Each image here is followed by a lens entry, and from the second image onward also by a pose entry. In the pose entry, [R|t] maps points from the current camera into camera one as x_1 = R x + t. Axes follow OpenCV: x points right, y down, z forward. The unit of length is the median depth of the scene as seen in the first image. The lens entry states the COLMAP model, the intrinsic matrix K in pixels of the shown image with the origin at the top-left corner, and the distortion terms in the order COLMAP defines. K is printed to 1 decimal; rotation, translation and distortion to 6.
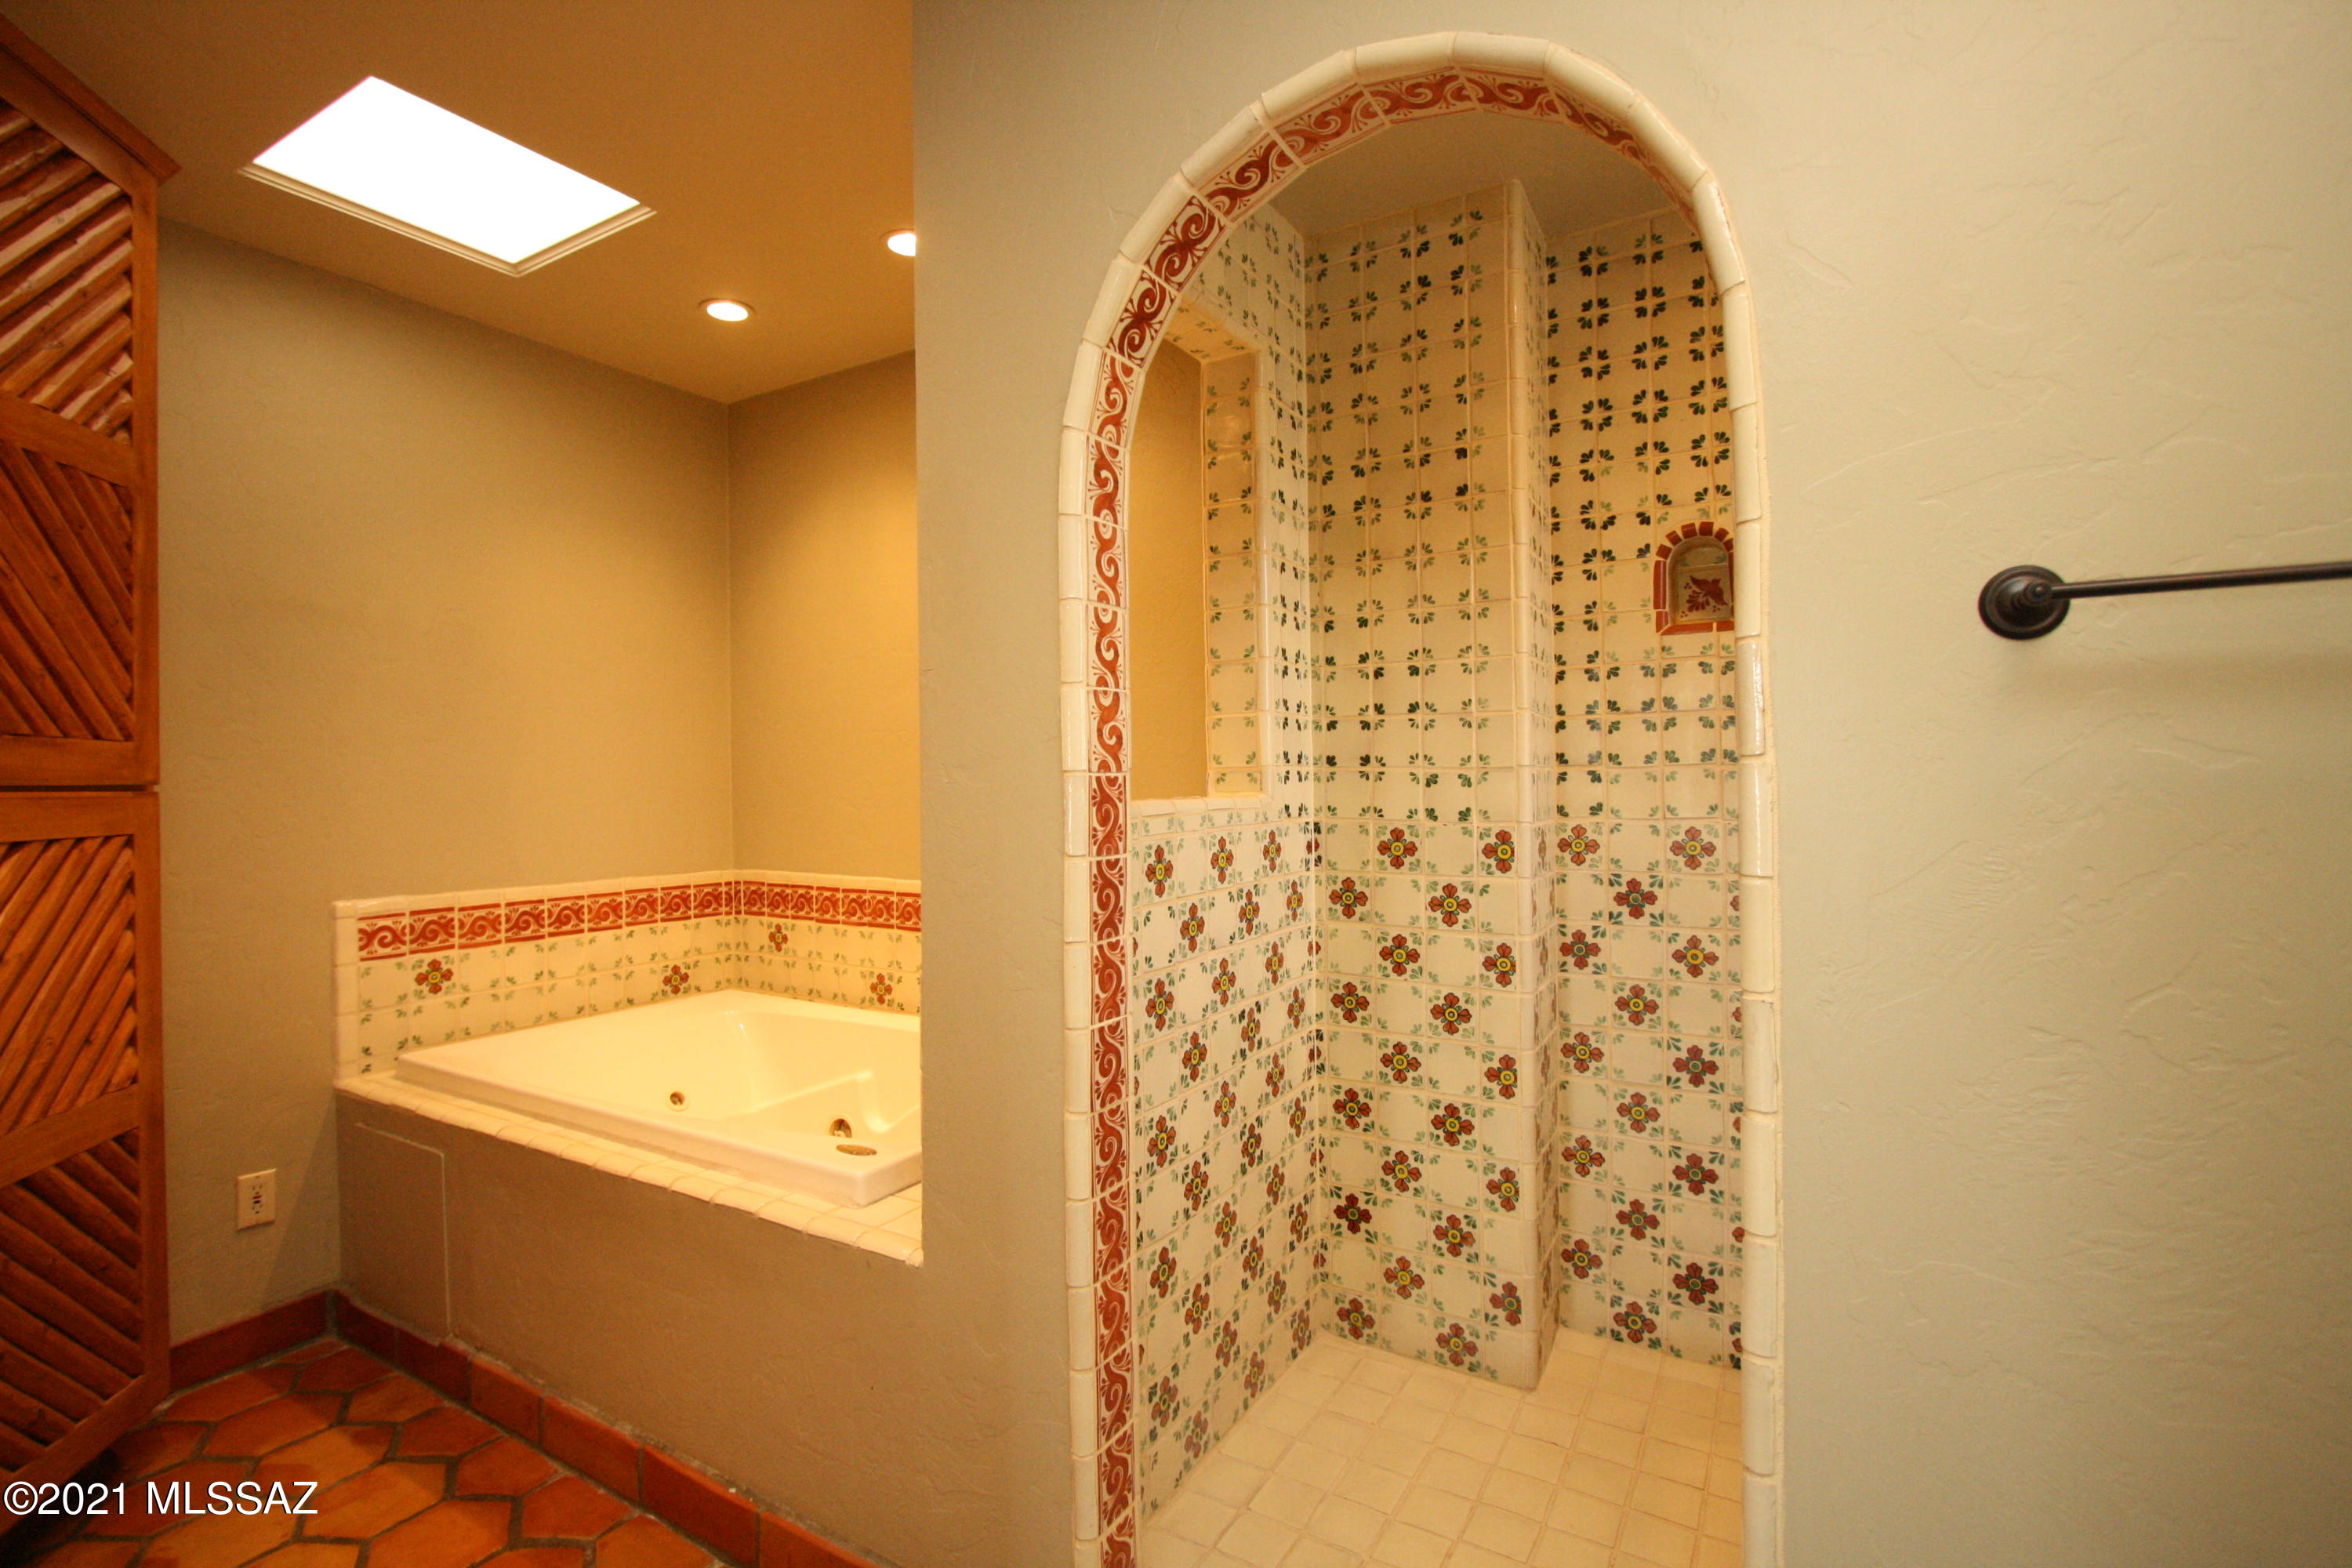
lens RADIAL K [[1100.2, 0, 1162.8], [0, 1100.2, 776.2], [0, 0, 1]] dist [-0.016898, 0.003043]
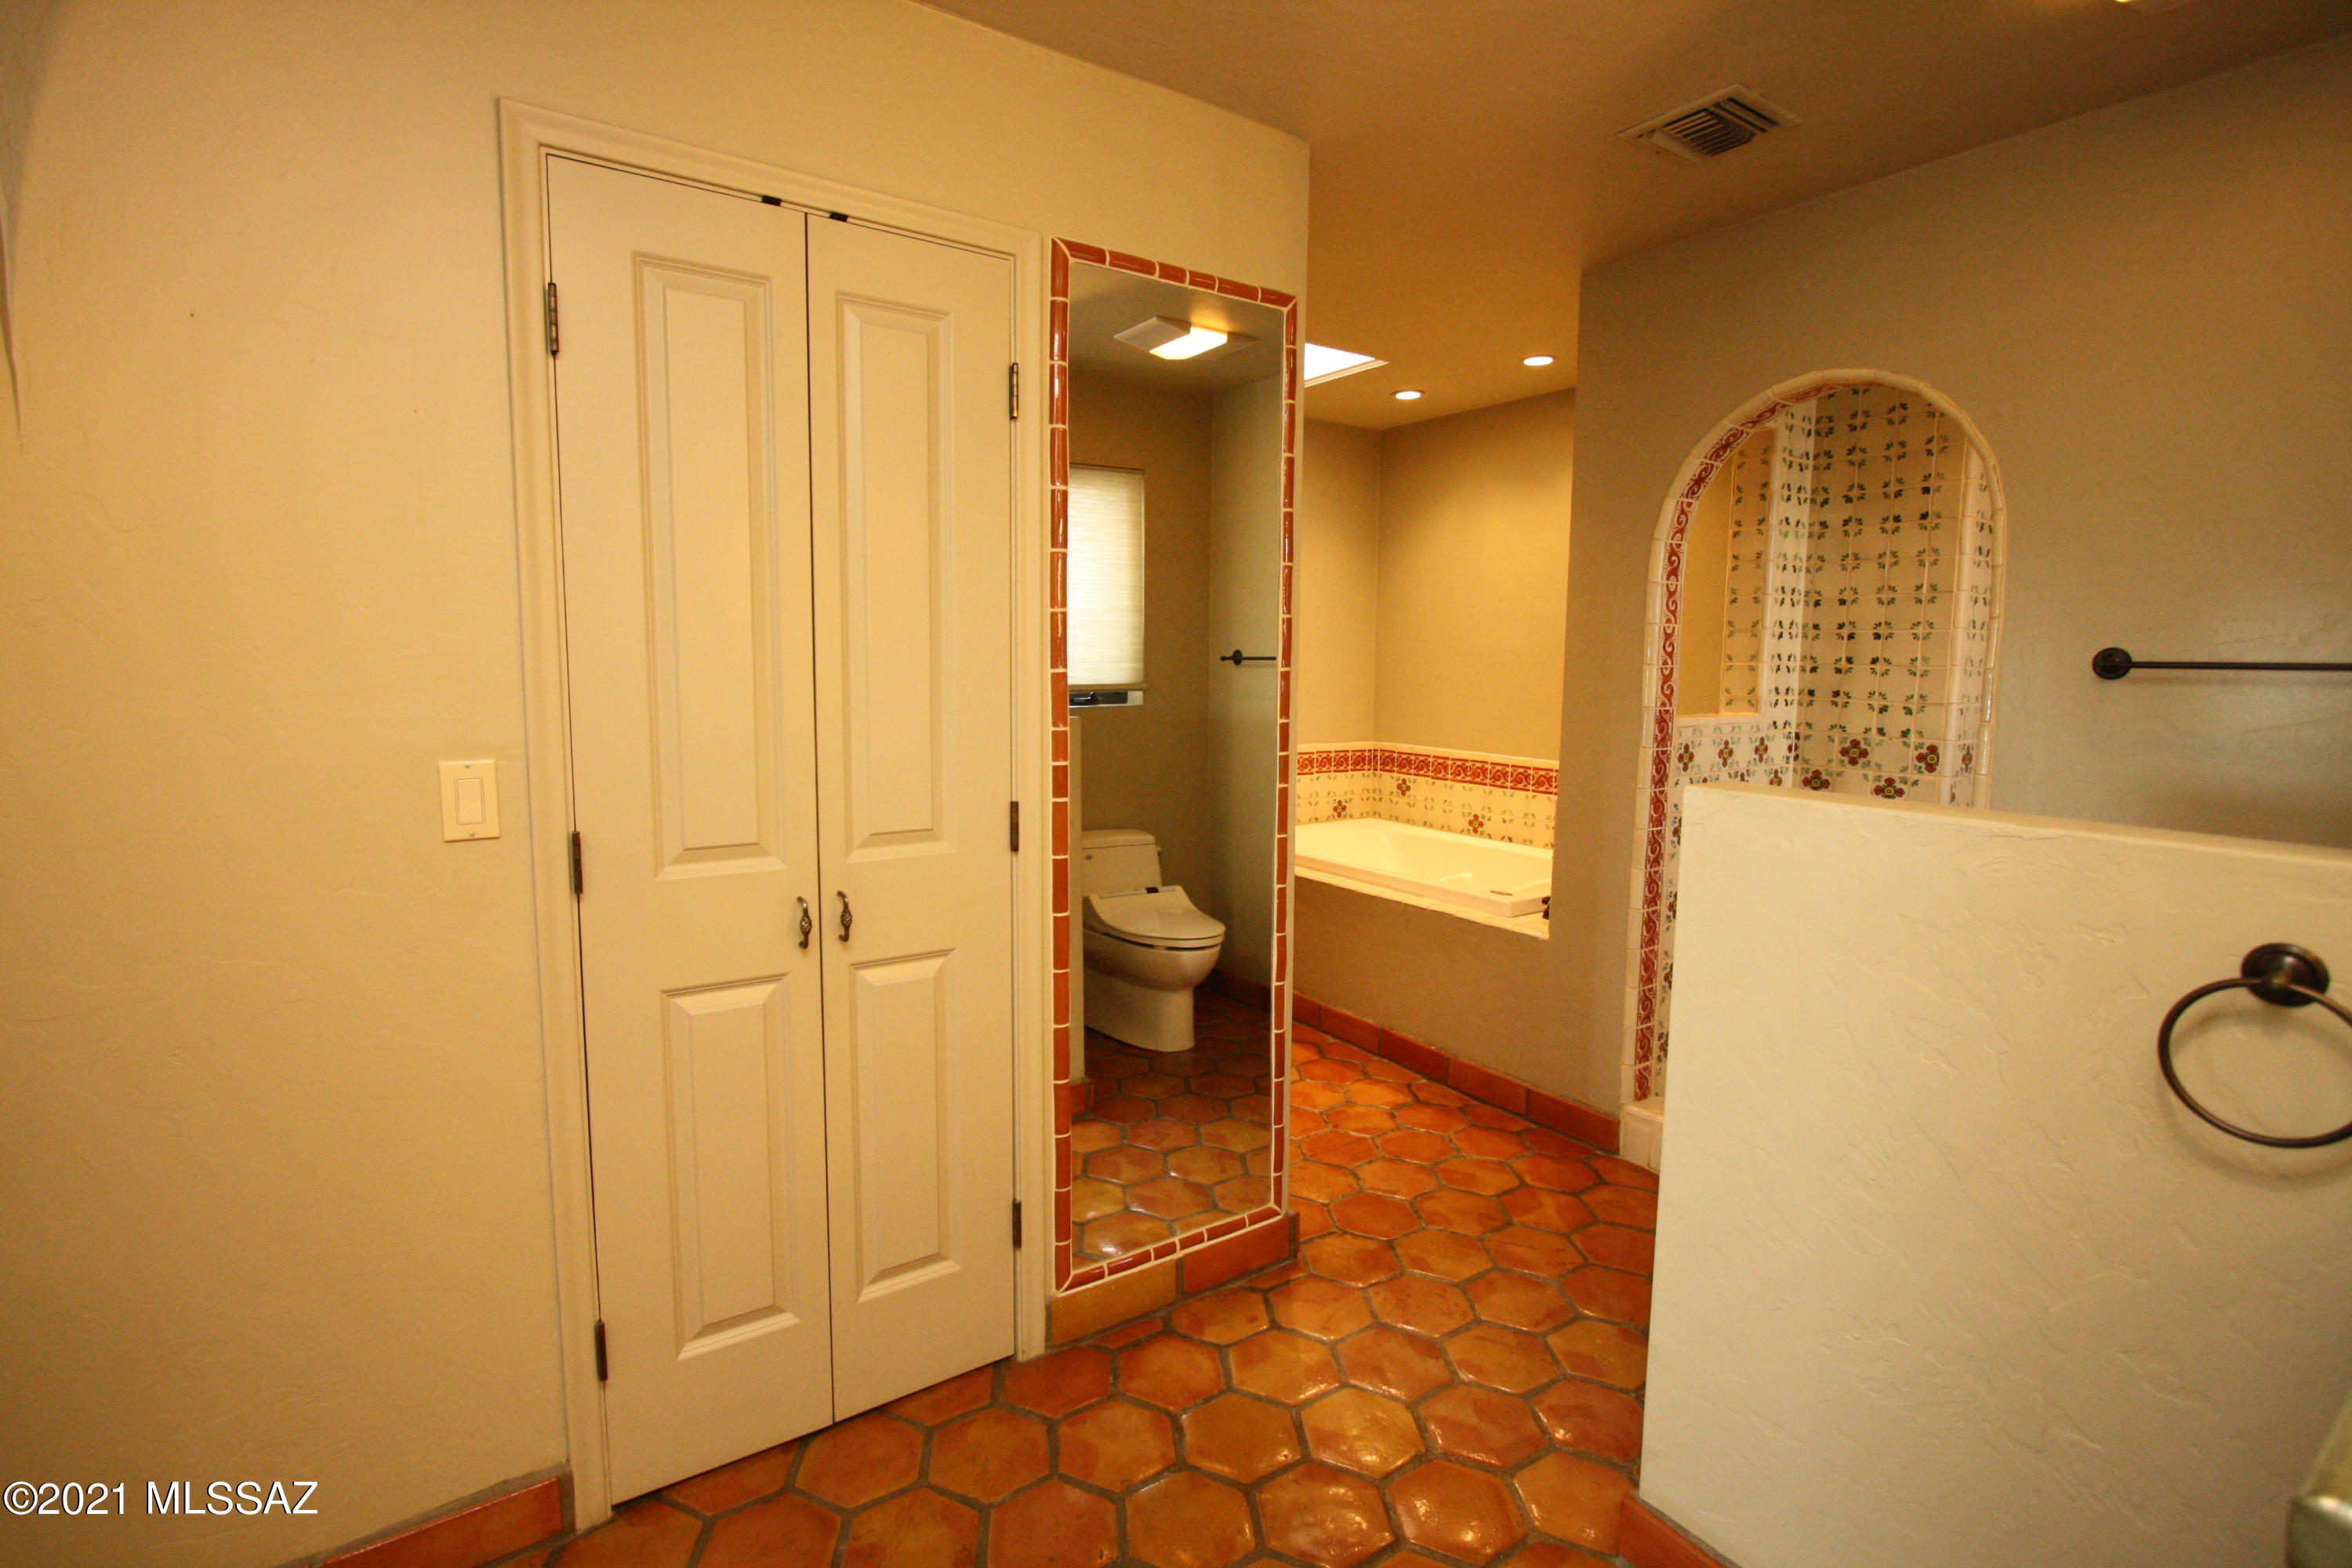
lens RADIAL K [[1100.2, 0, 1162.8], [0, 1100.2, 776.2], [0, 0, 1]] dist [-0.016898, 0.003043]
pose [[0.908185, 0.065805, -0.413363, -0.029777], [-0.019144, 0.993061, 0.116028, -0.060239], [0.418130, -0.097461, 0.903144, -0.785364]]
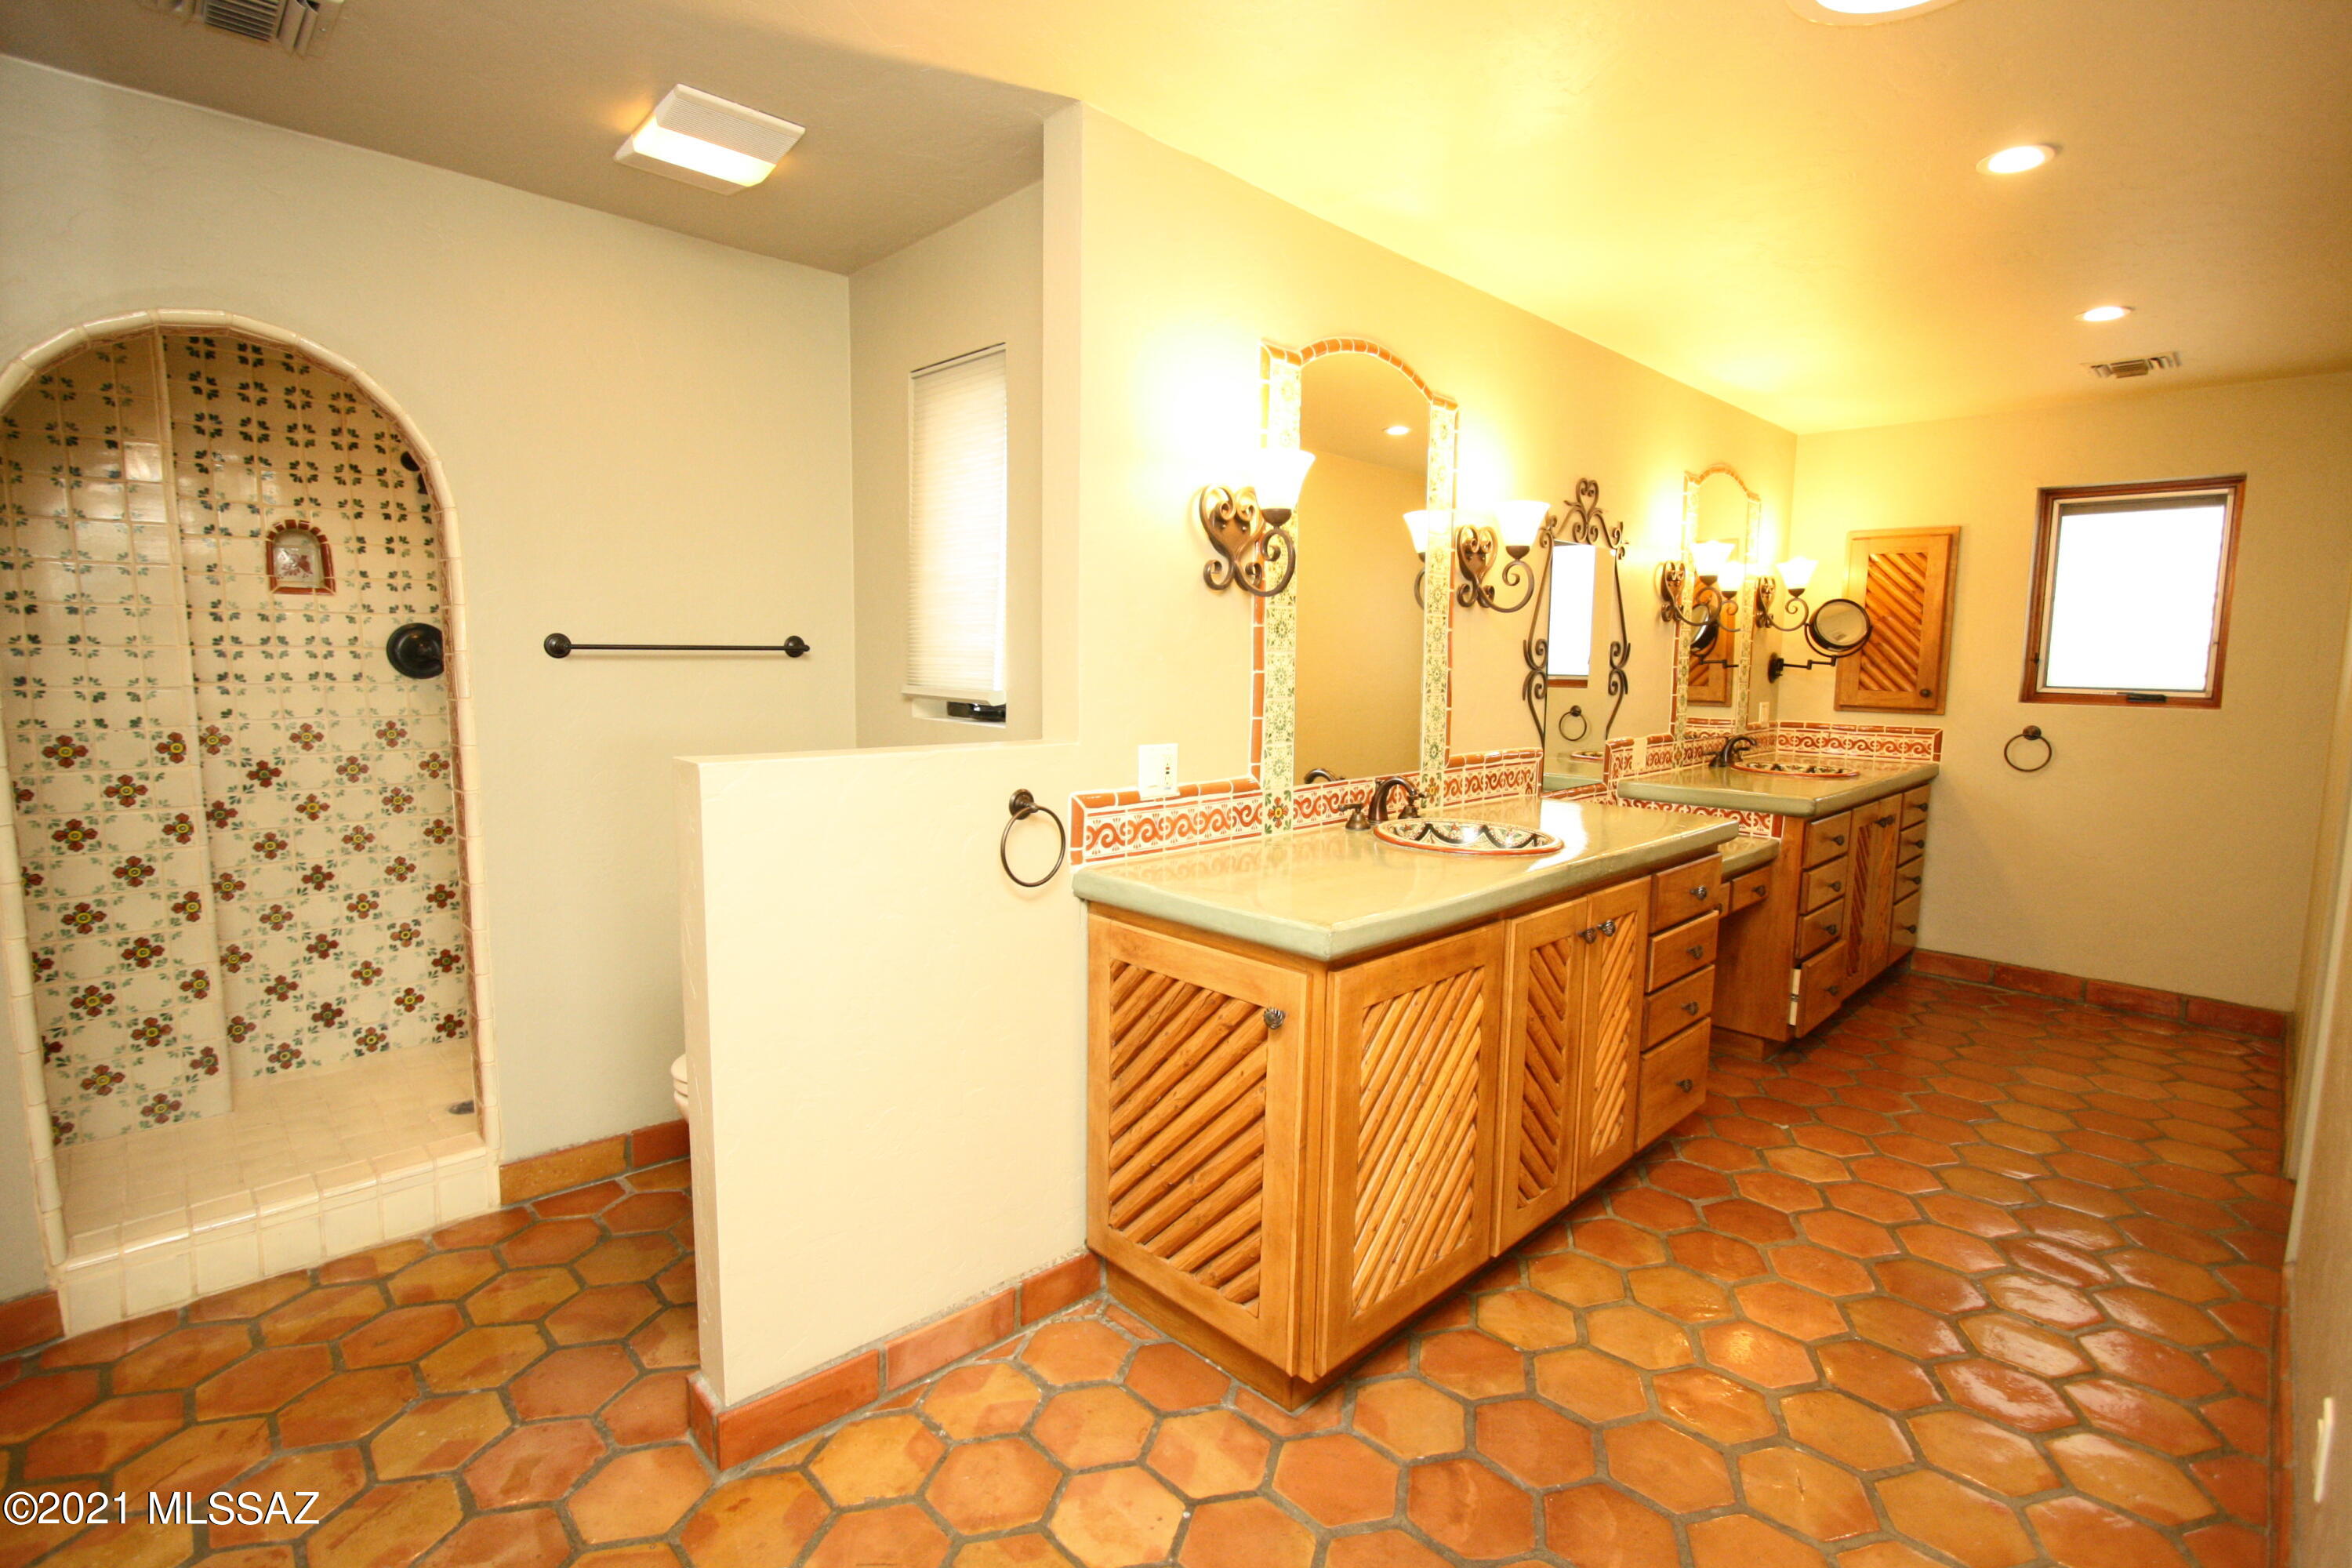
lens RADIAL K [[1100.2, 0, 1162.8], [0, 1100.2, 776.2], [0, 0, 1]] dist [-0.016898, 0.003043]
pose [[0.263601, -0.095724, 0.959871, -0.653786], [-0.016788, 0.994458, 0.103784, -0.056624], [-0.964486, -0.043472, 0.260533, -0.537976]]
